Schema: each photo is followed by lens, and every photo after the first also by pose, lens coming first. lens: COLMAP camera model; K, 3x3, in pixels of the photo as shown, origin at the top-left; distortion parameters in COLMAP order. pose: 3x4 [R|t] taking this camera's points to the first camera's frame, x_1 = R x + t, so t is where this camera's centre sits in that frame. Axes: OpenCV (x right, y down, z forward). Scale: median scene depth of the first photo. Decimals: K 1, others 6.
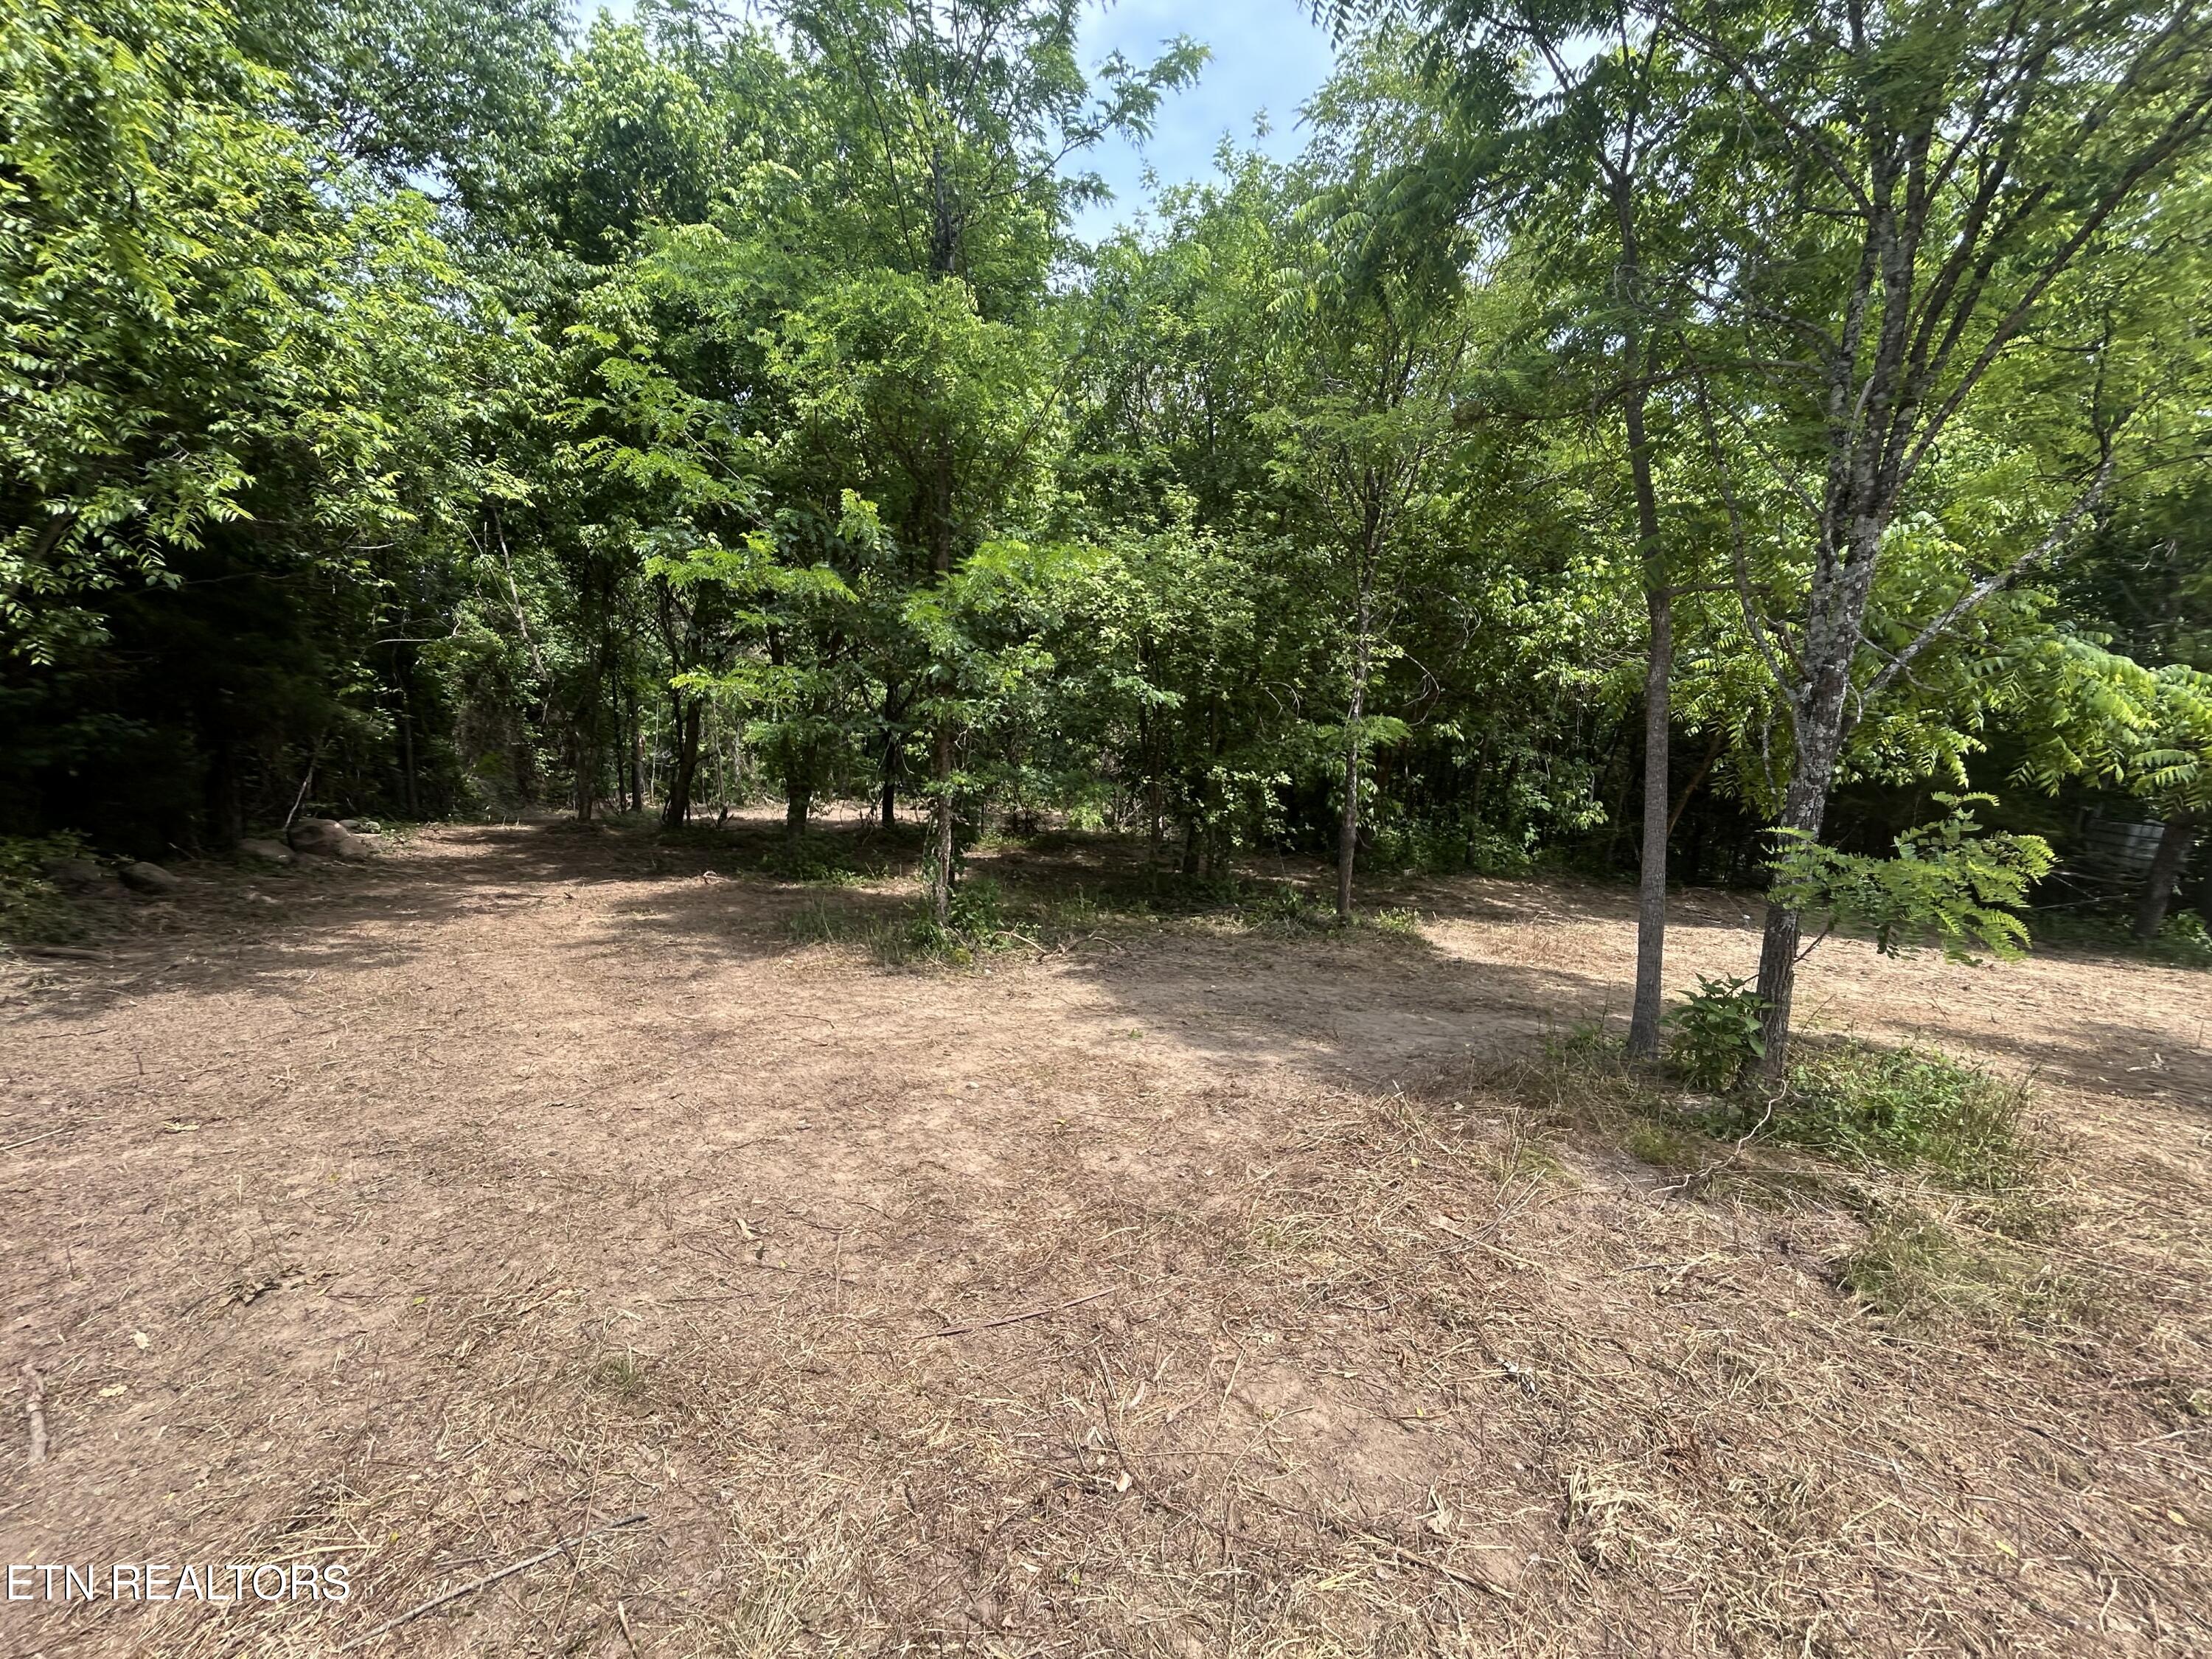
lens RADIAL K [[892.9, 0, 1103.5], [0, 892.9, 827.9], [0, 0, 1]] dist [-0.000513, 0.000094]
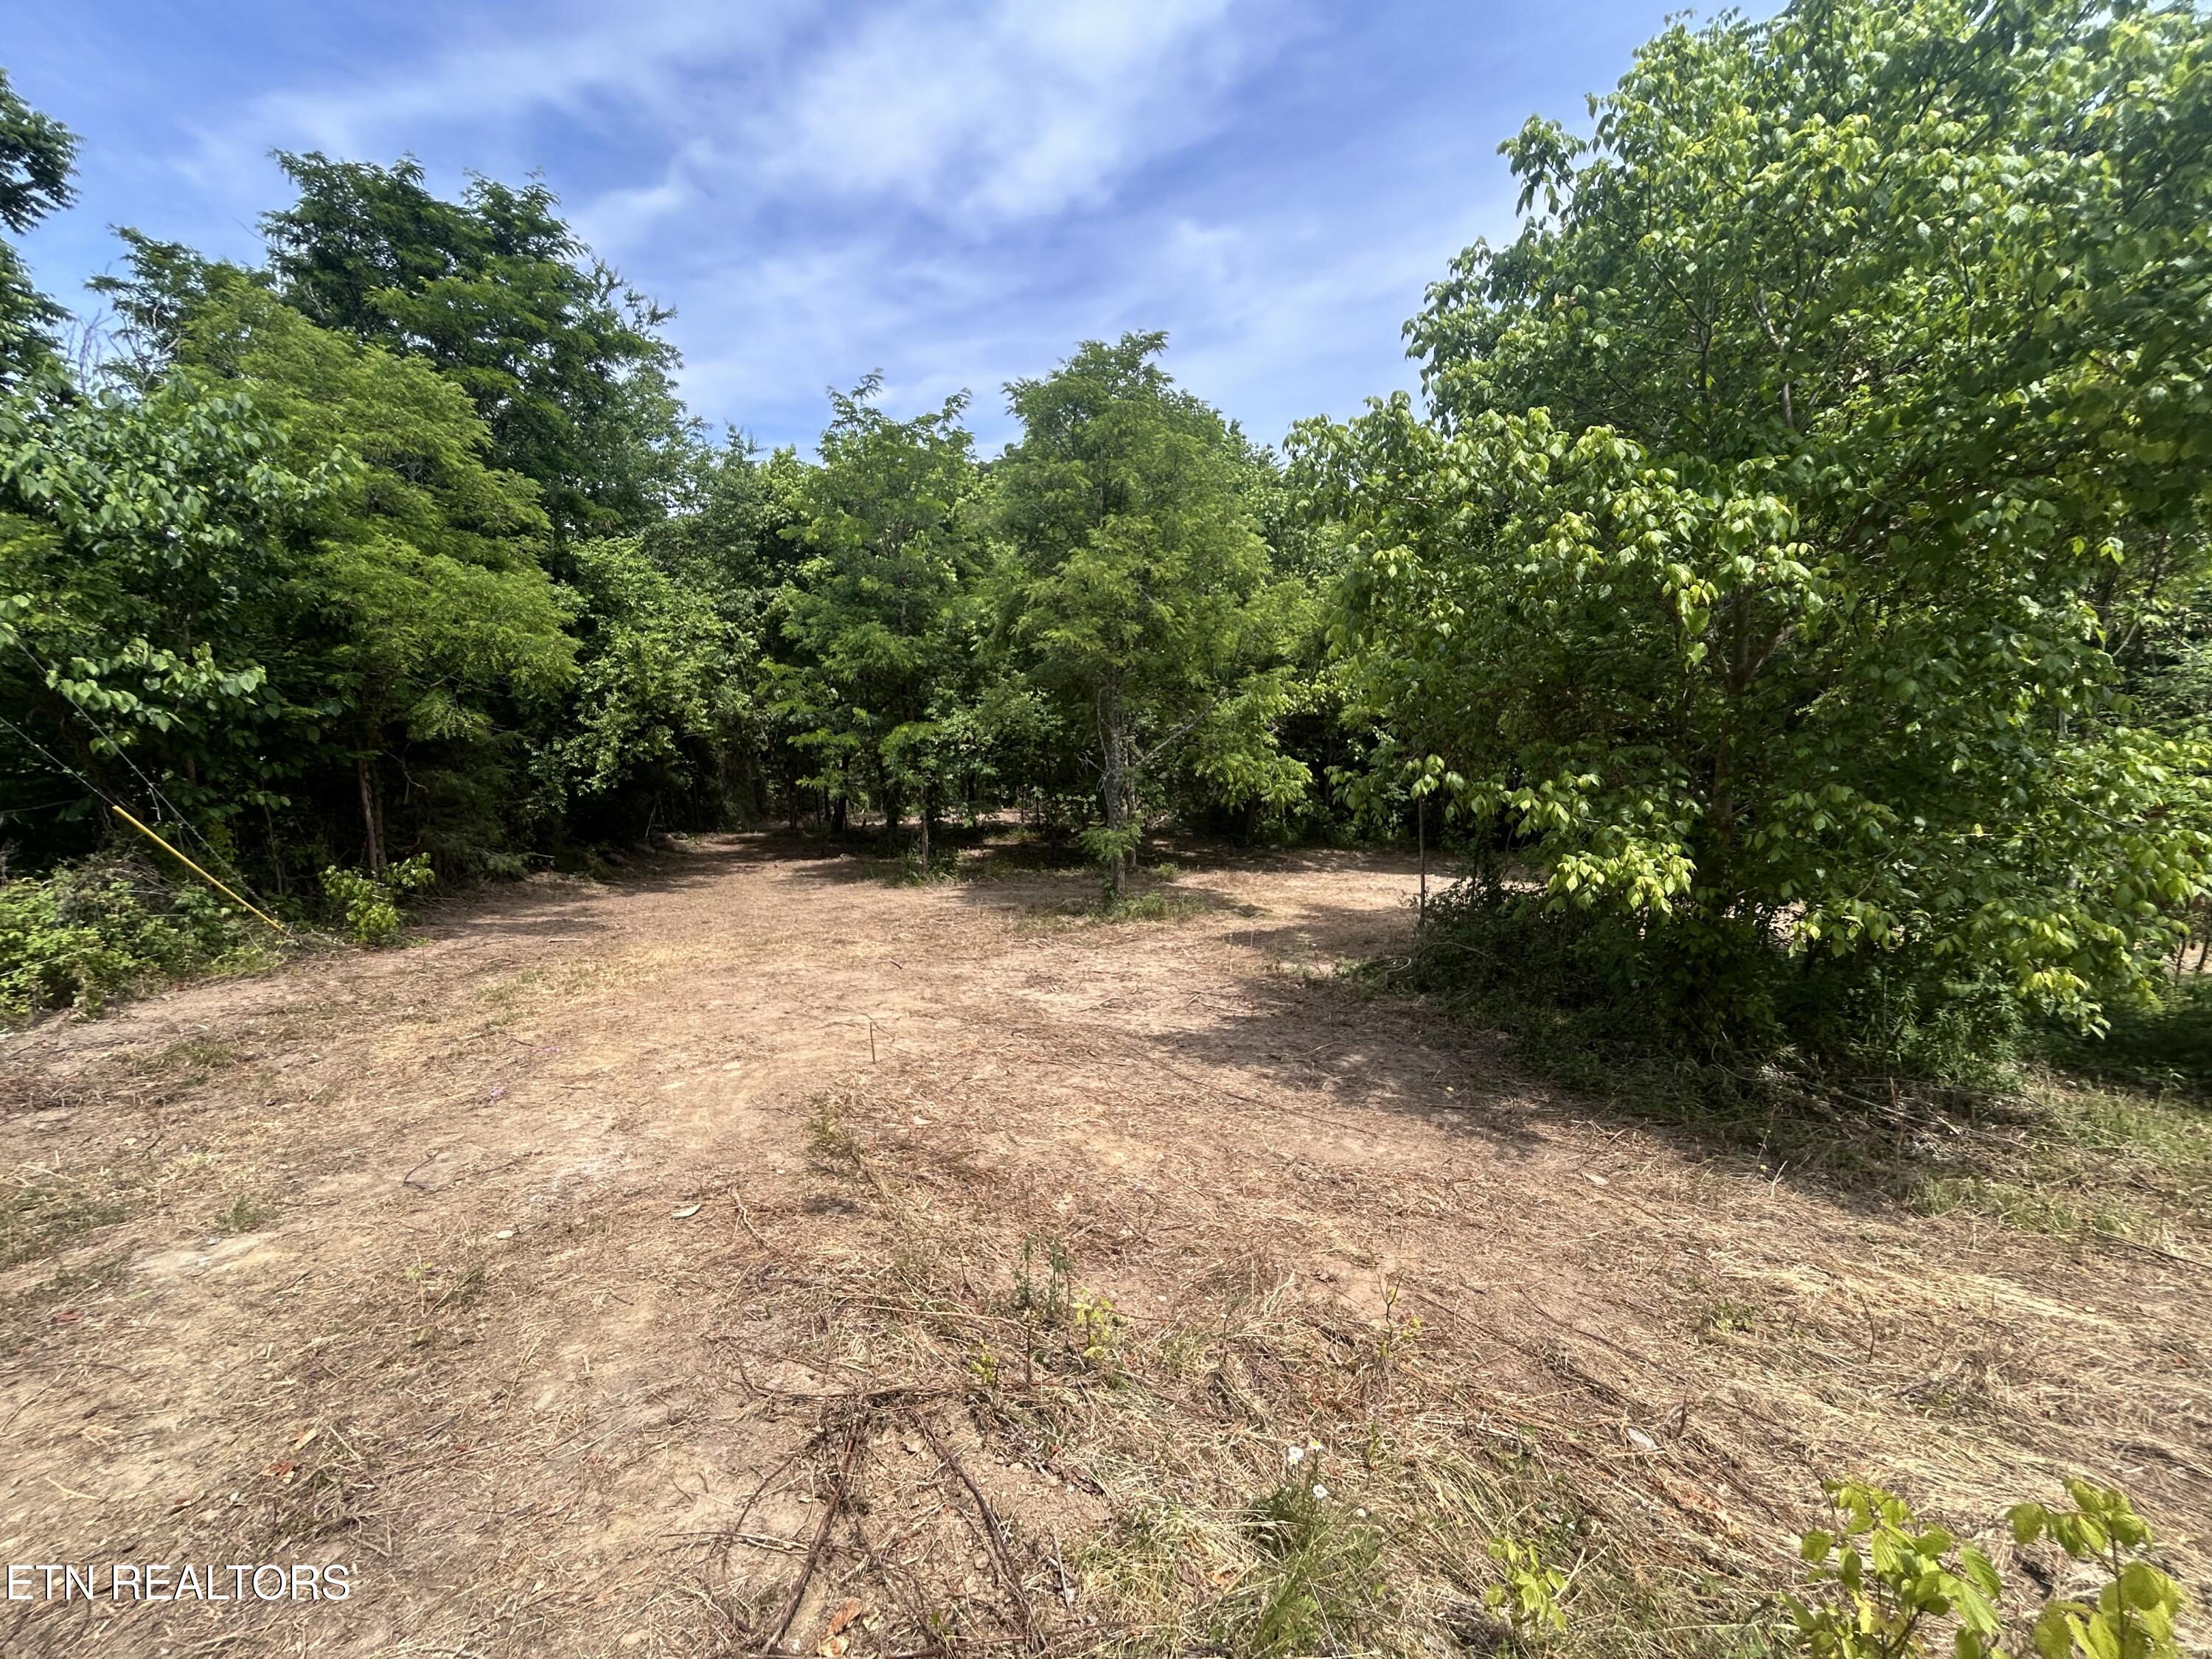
lens RADIAL K [[892.9, 0, 1117.9], [0, 892.9, 828.7], [0, 0, 1]] dist [-0.000513, 0.000094]
pose [[0.979012, -0.031410, -0.201369, 0.556179], [0.033443, 0.999418, 0.006698, 0.001062], [0.201042, -0.013292, 0.979493, -0.808854]]
